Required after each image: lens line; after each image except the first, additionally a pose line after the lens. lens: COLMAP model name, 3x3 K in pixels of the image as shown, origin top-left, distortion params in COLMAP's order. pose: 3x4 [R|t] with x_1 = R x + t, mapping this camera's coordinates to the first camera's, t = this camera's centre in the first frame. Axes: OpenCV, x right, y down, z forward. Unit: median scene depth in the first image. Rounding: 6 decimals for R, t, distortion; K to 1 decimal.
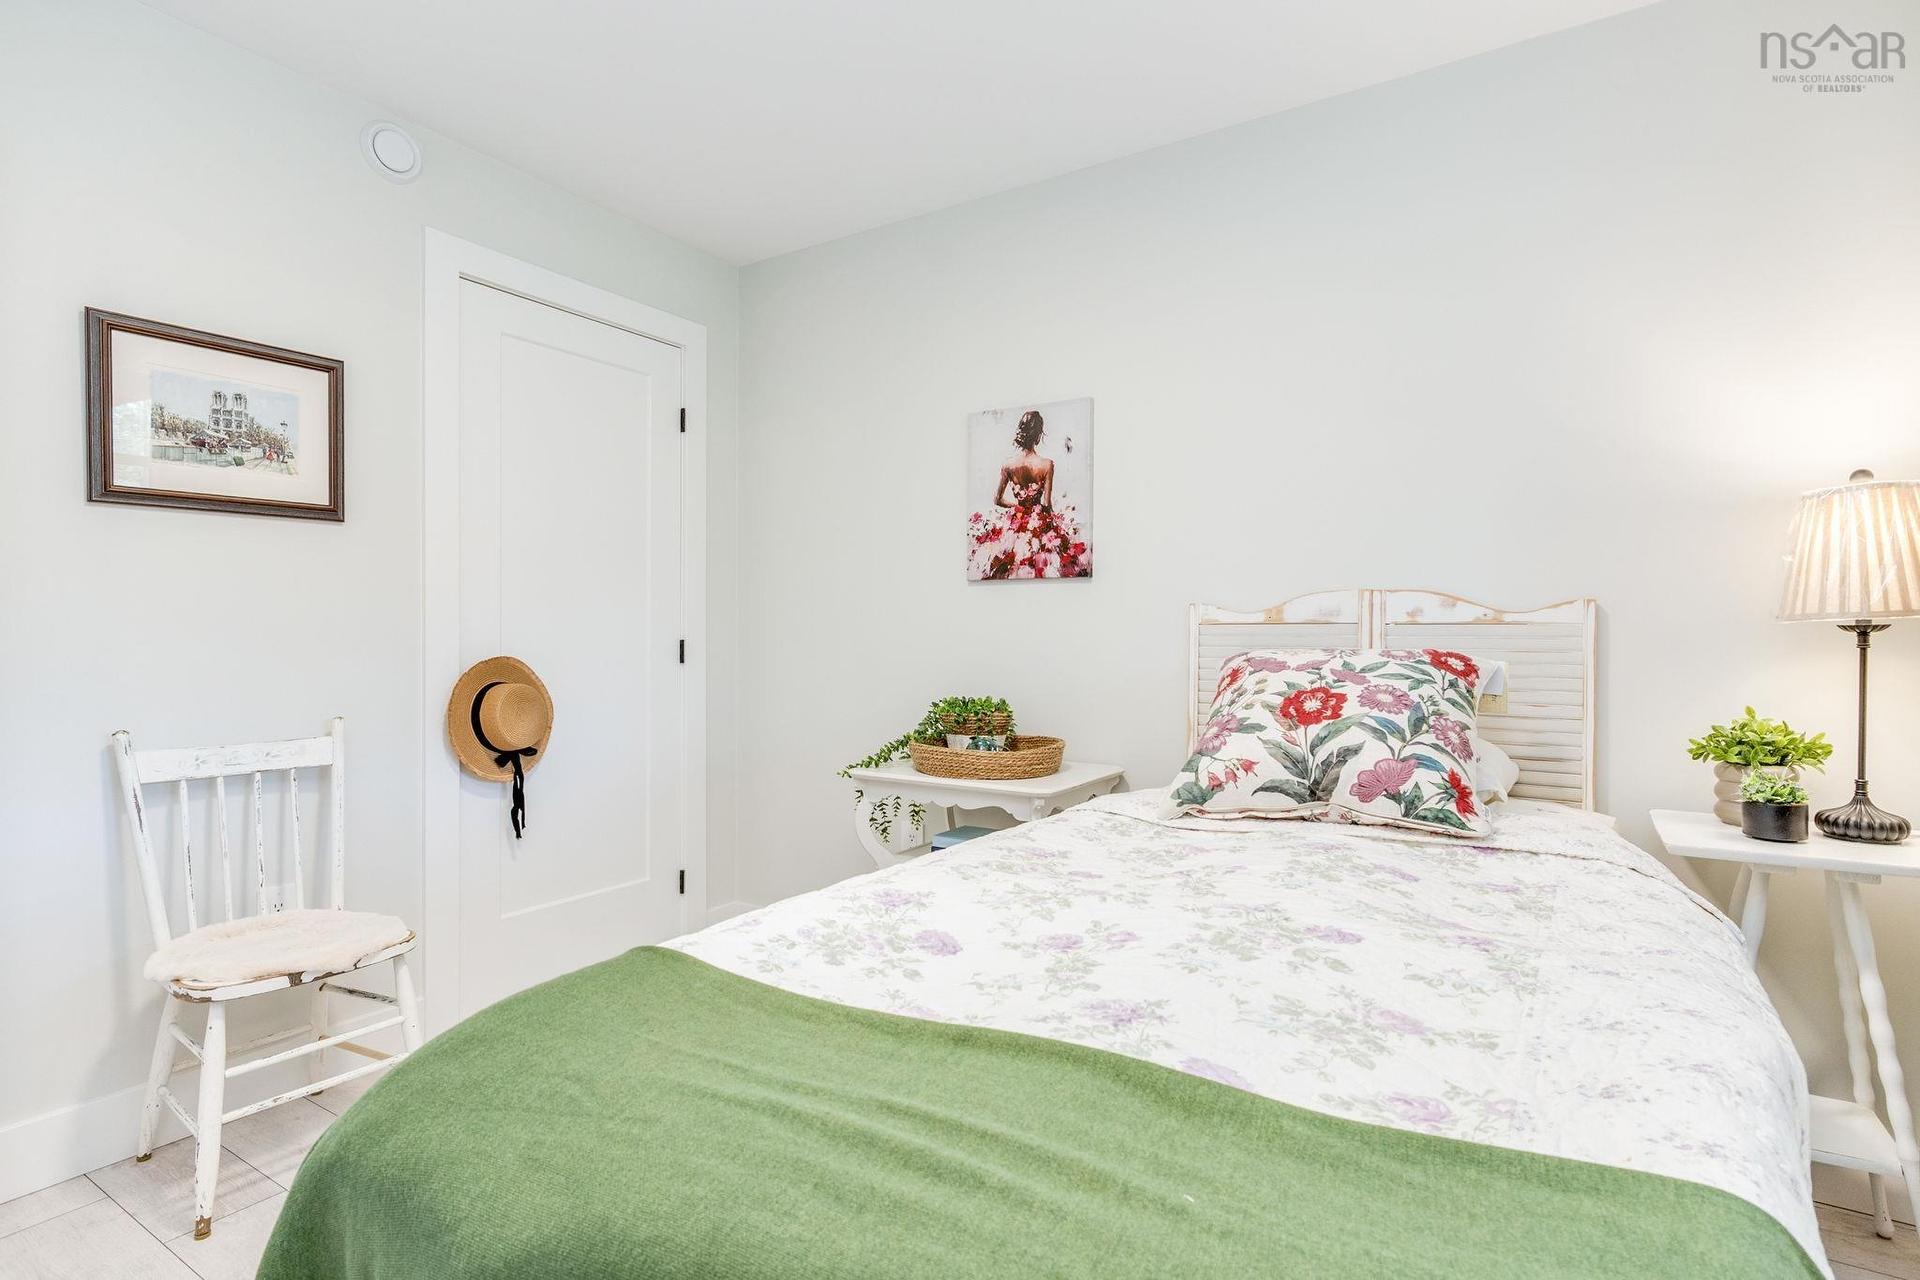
lens RADIAL K [[951.4, 0, 968.6], [0, 951.4, 640.4], [0, 0, 1]] dist [-0.000249, 0.001355]
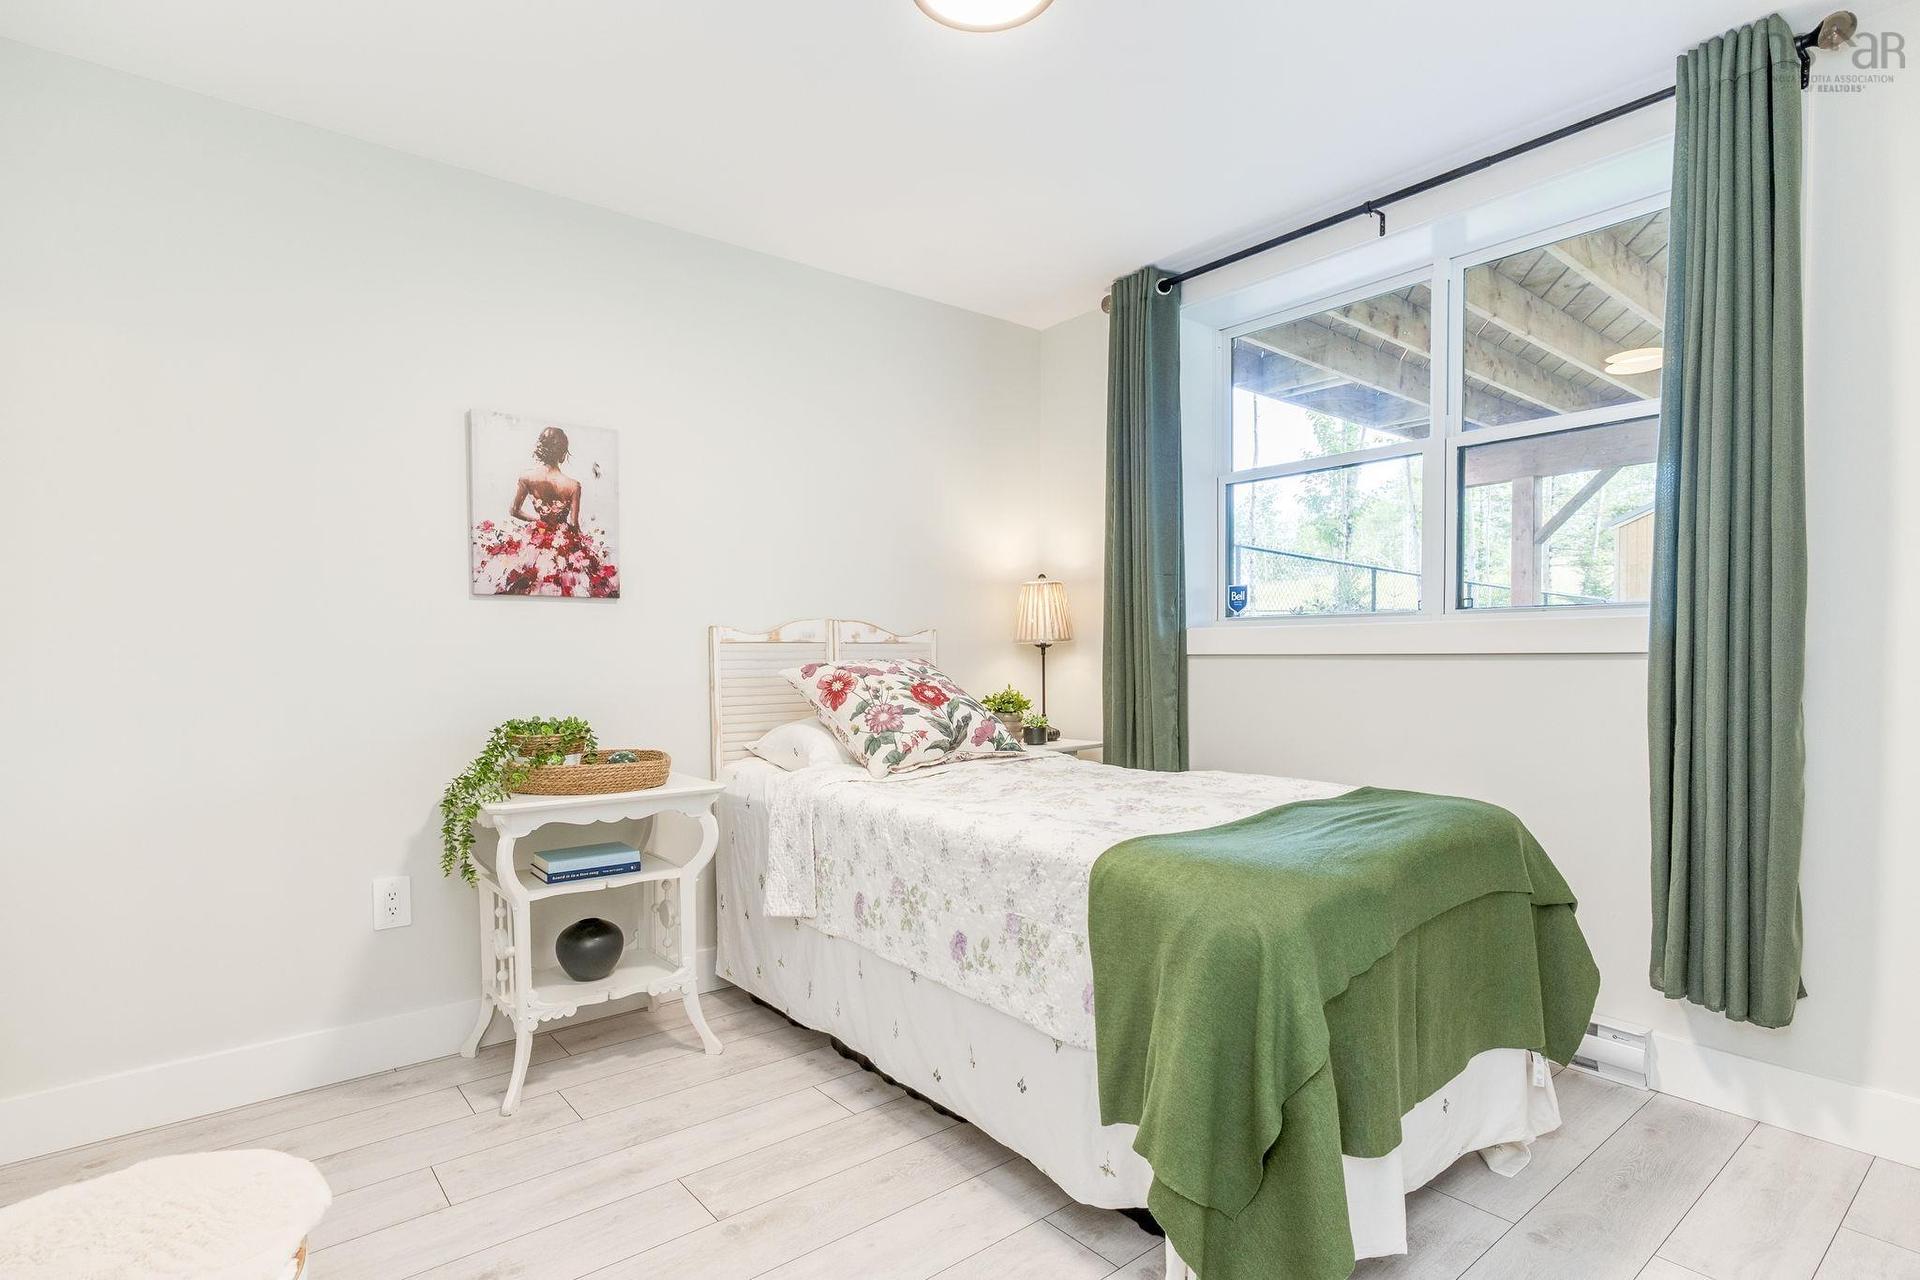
lens RADIAL K [[951.4, 0, 968.6], [0, 951.4, 640.4], [0, 0, 1]] dist [-0.000249, 0.001355]
pose [[0.320324, 0.007195, 0.947281, -0.742457], [0.015922, 0.999789, -0.012977, 0.000614], [-0.947174, 0.019239, 0.320142, 0.279286]]
